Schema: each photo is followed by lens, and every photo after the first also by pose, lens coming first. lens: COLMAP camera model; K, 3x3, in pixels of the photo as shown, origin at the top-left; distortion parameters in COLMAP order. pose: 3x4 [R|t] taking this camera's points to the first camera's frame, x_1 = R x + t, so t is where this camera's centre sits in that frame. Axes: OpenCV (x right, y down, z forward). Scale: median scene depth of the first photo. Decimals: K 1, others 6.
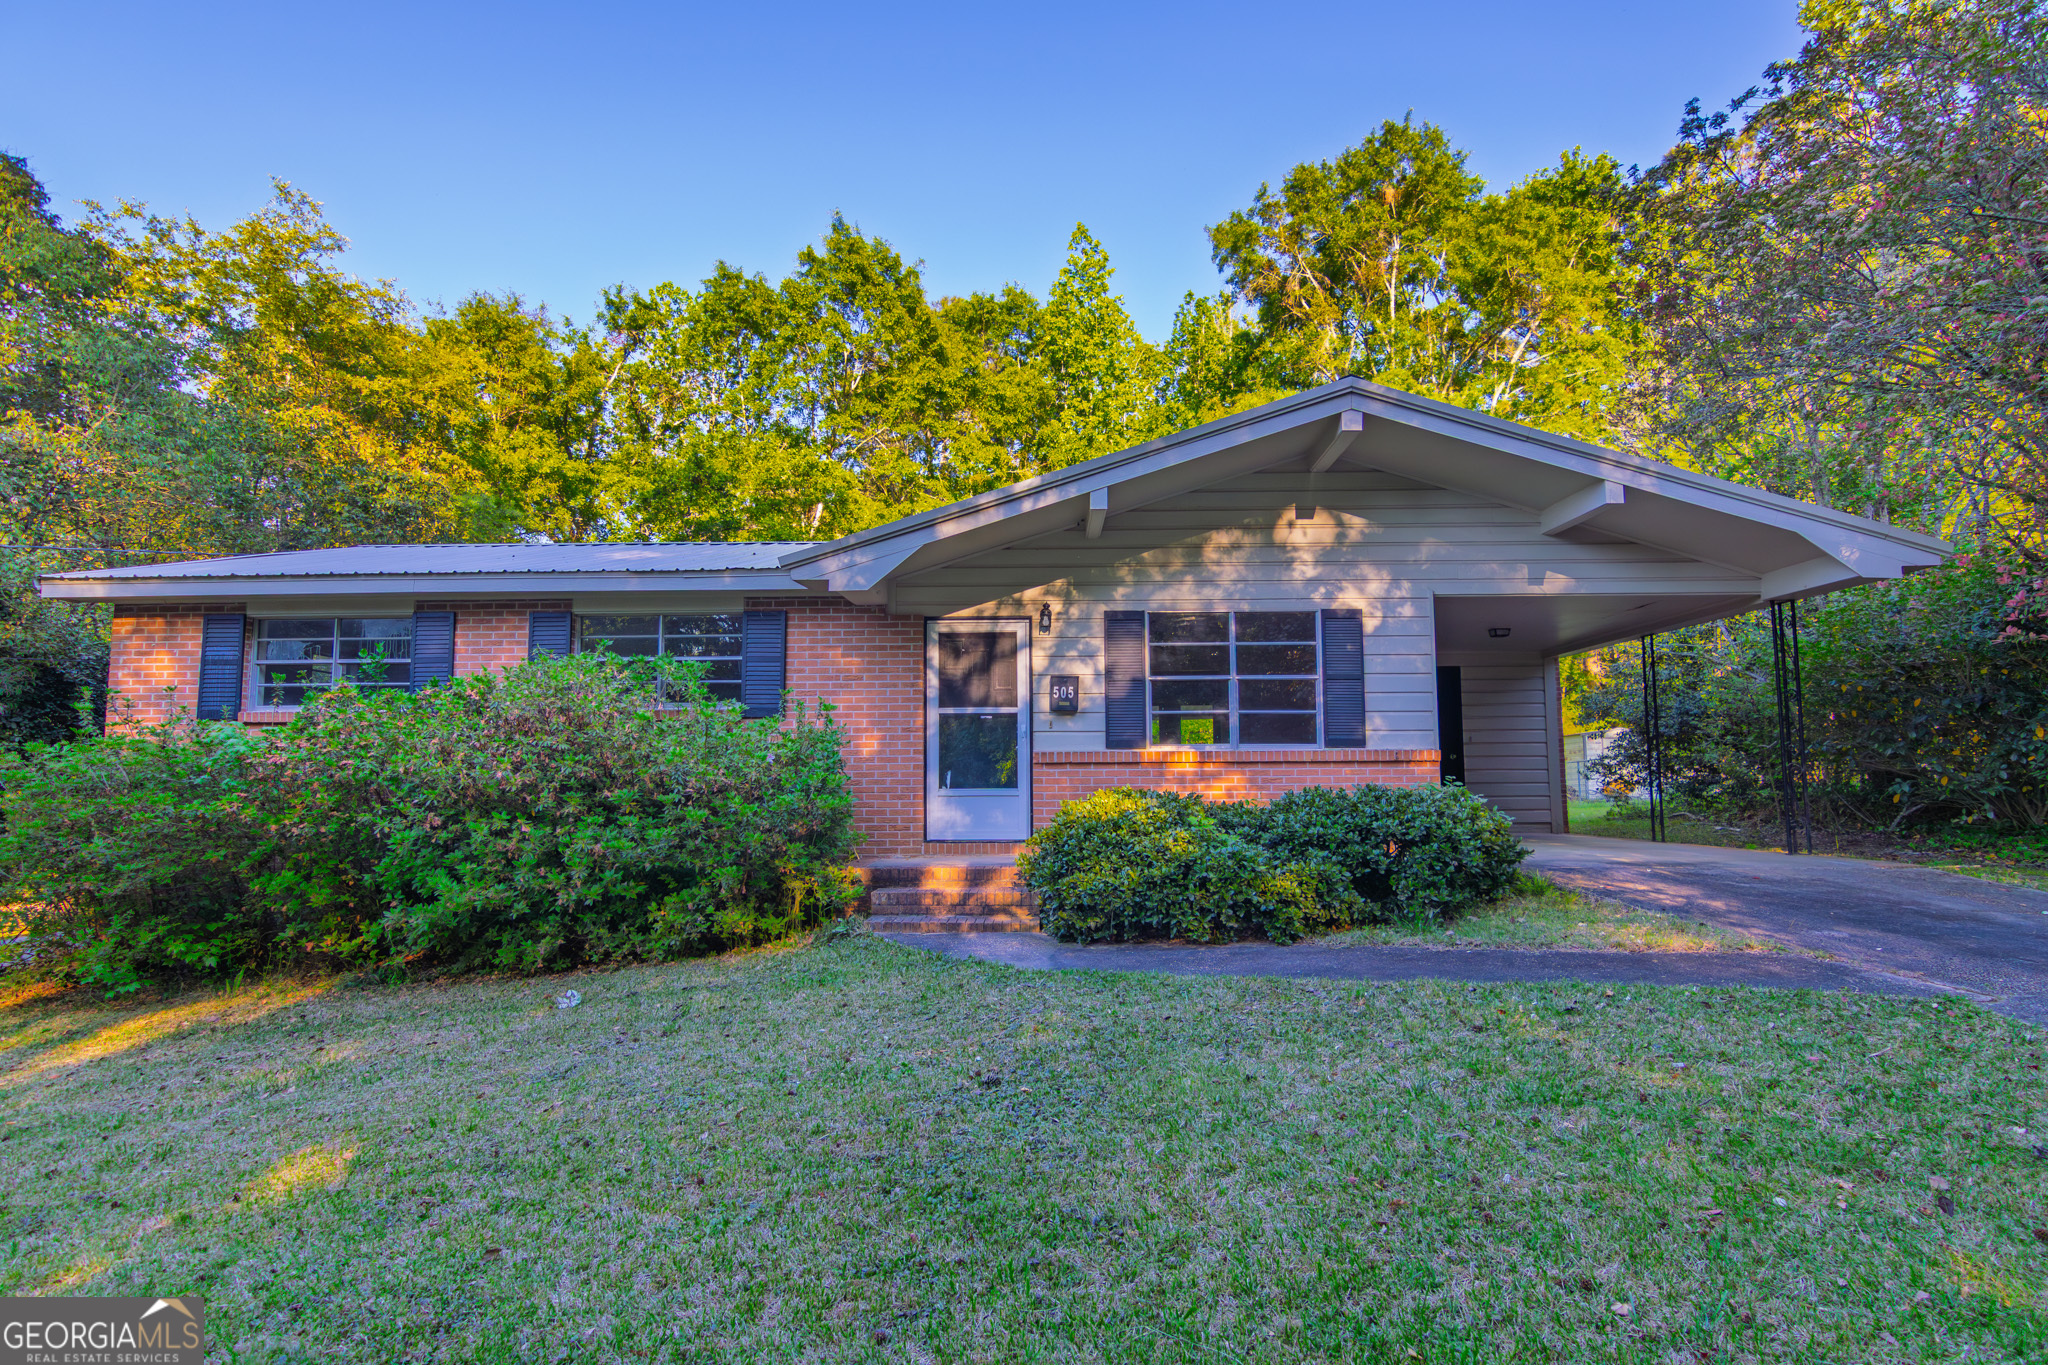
lens RADIAL K [[1048.3, 0, 1024.0], [0, 1048.3, 682.5], [0, 0, 1]] dist [-0.000806, 0.009479]
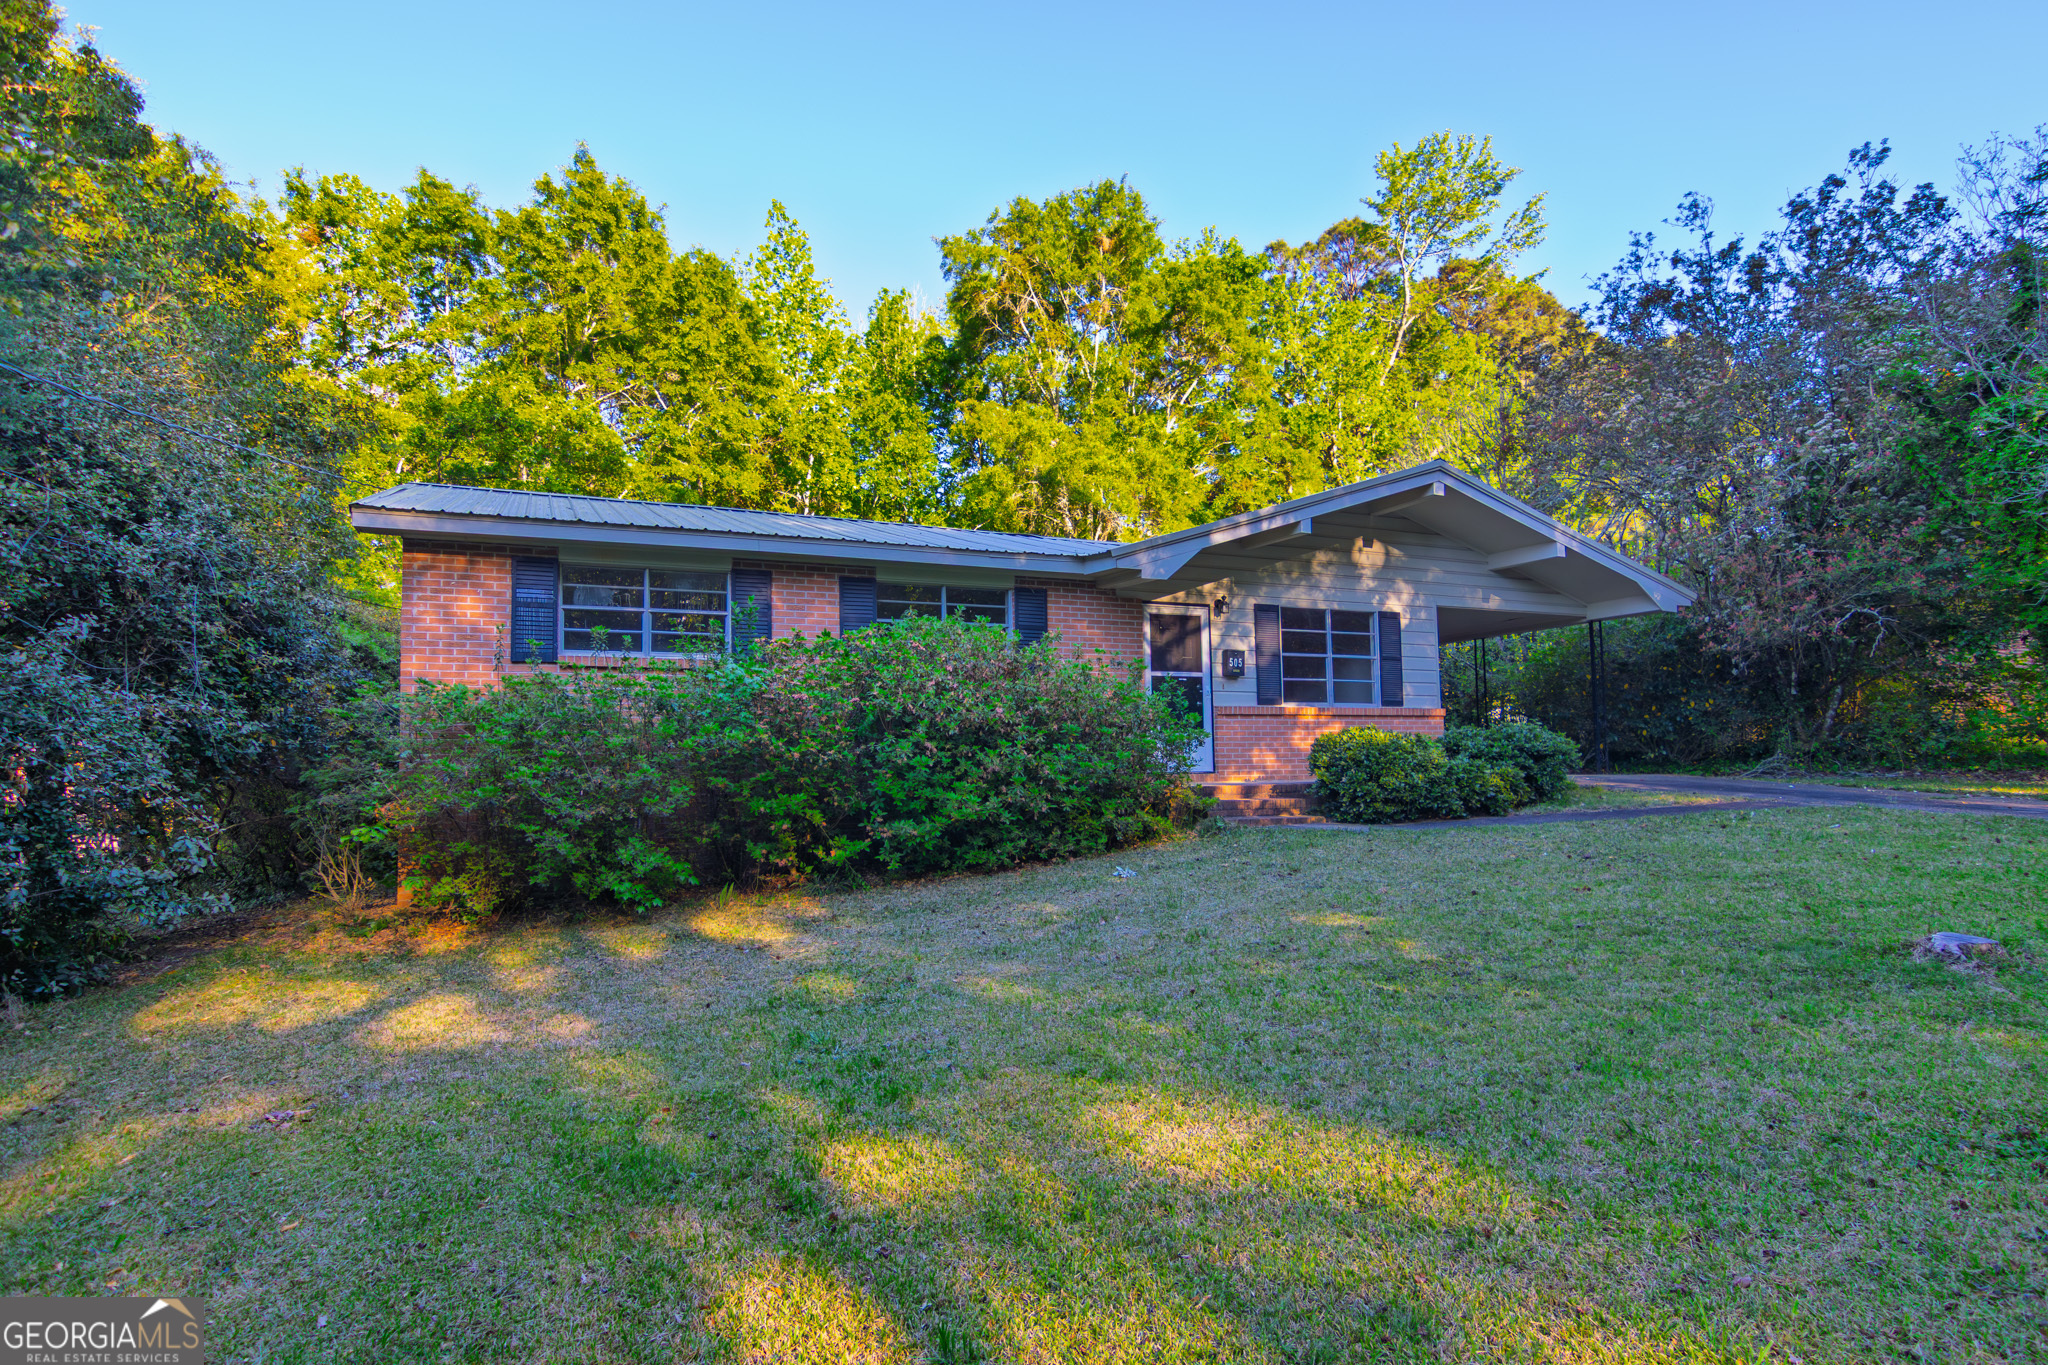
lens RADIAL K [[1102.1, 0, 1024.0], [0, 1102.1, 682.5], [0, 0, 1]] dist [-0.001466, -0.000174]
pose [[0.898065, 0.025396, 0.439129, -0.820161], [-0.029156, 0.999573, 0.001820, 0.040140], [-0.438895, -0.014438, 0.898422, -0.154189]]
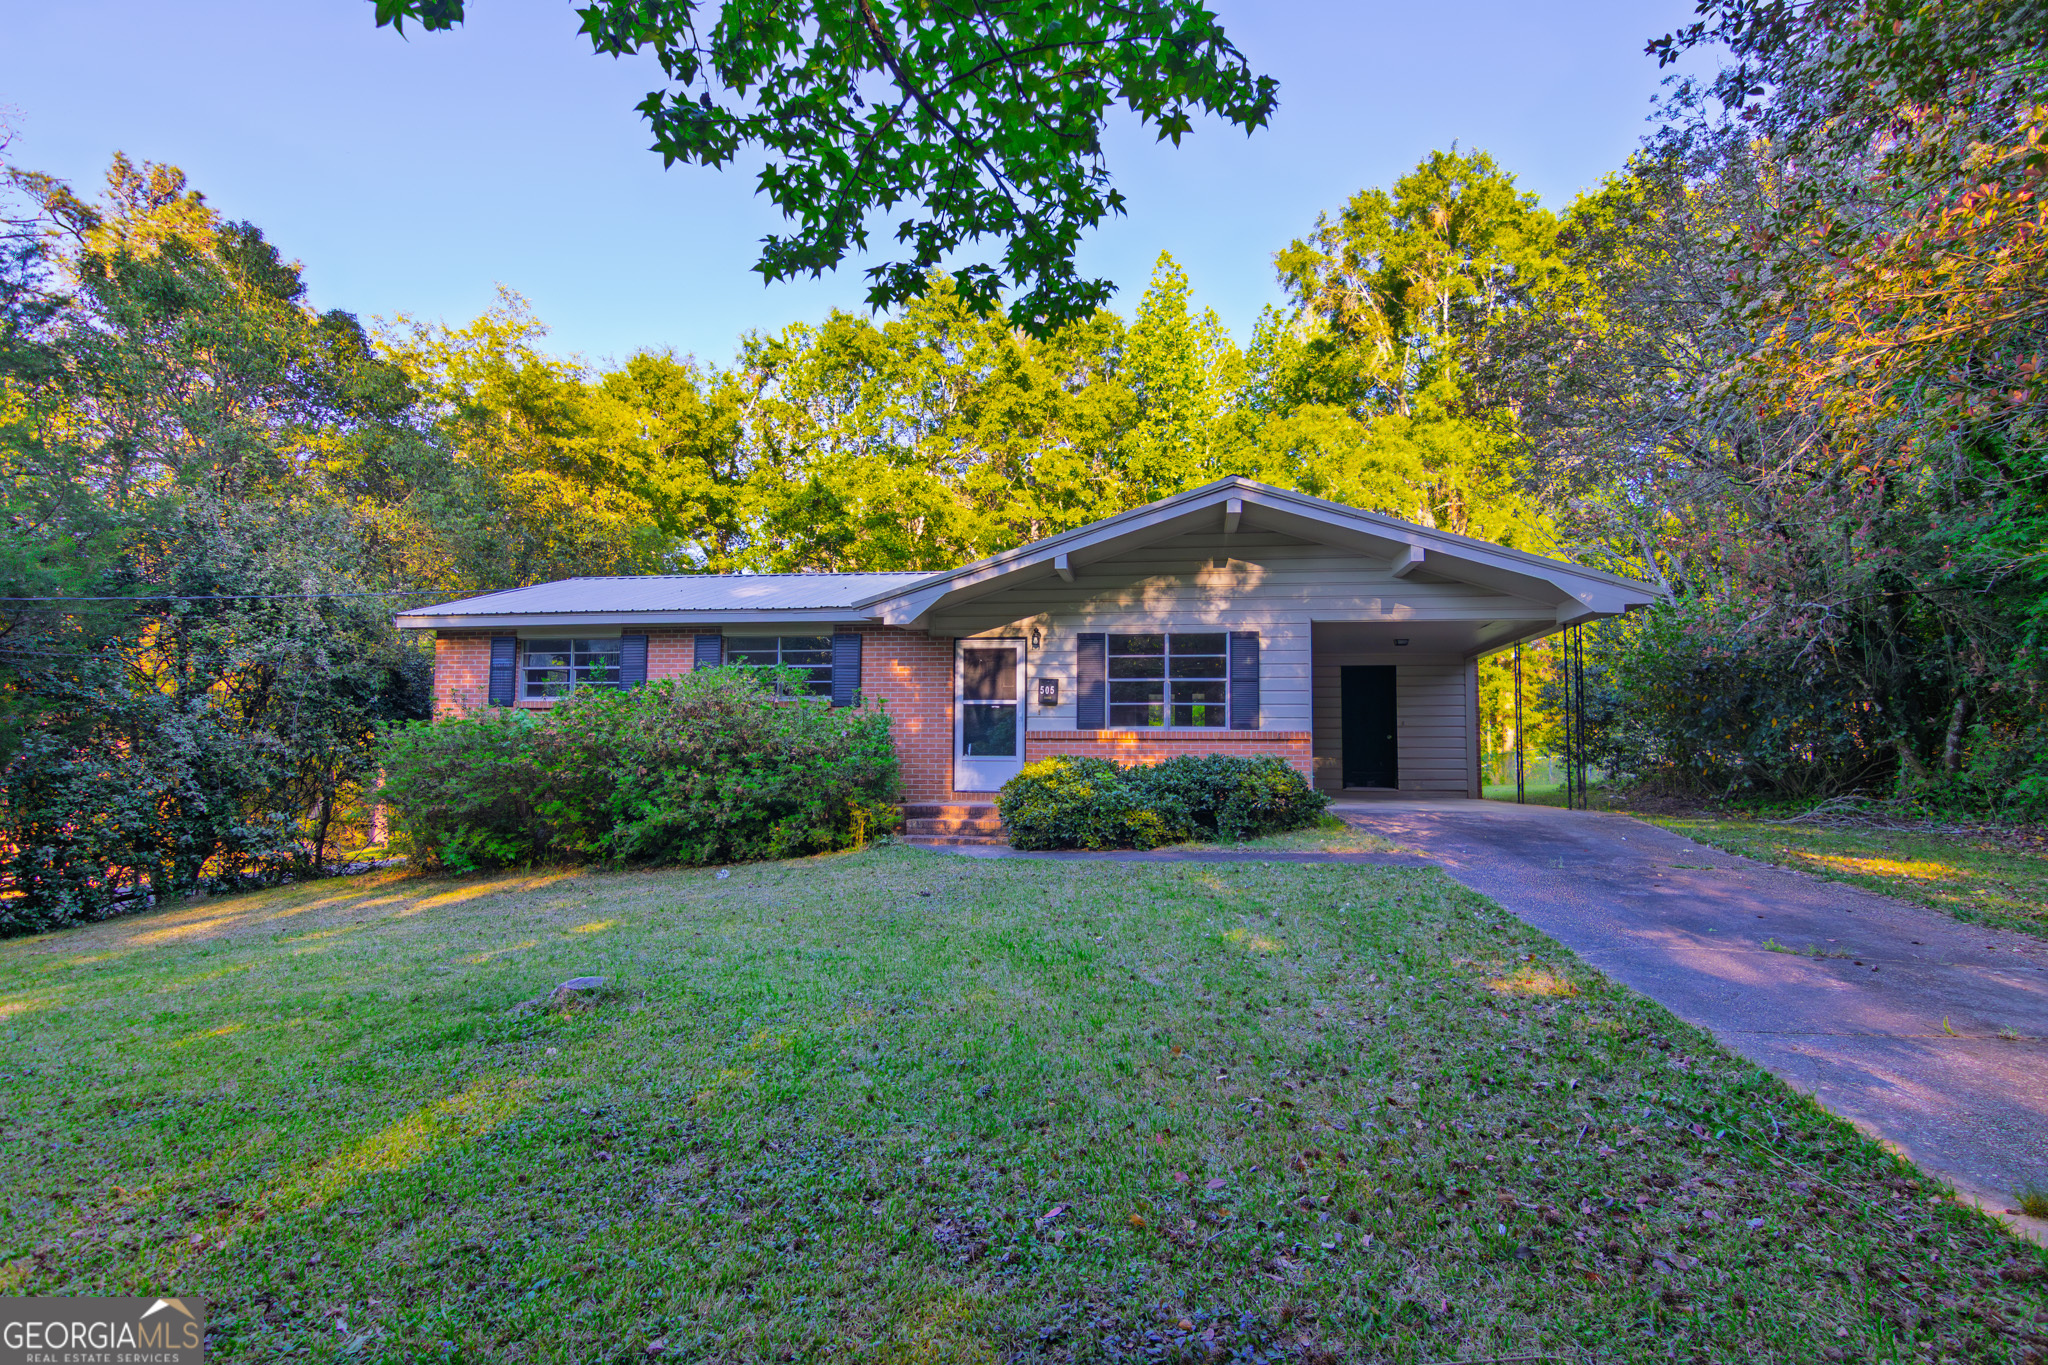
lens RADIAL K [[1040.1, 0, 1024.0], [0, 1040.1, 682.5], [0, 0, 1]] dist [0.001874, 0.000060]
pose [[0.992943, 0.002324, -0.118568, 0.174083], [0.000187, 0.999776, 0.021165, -0.031247], [0.118591, -0.021038, 0.992720, -0.425013]]
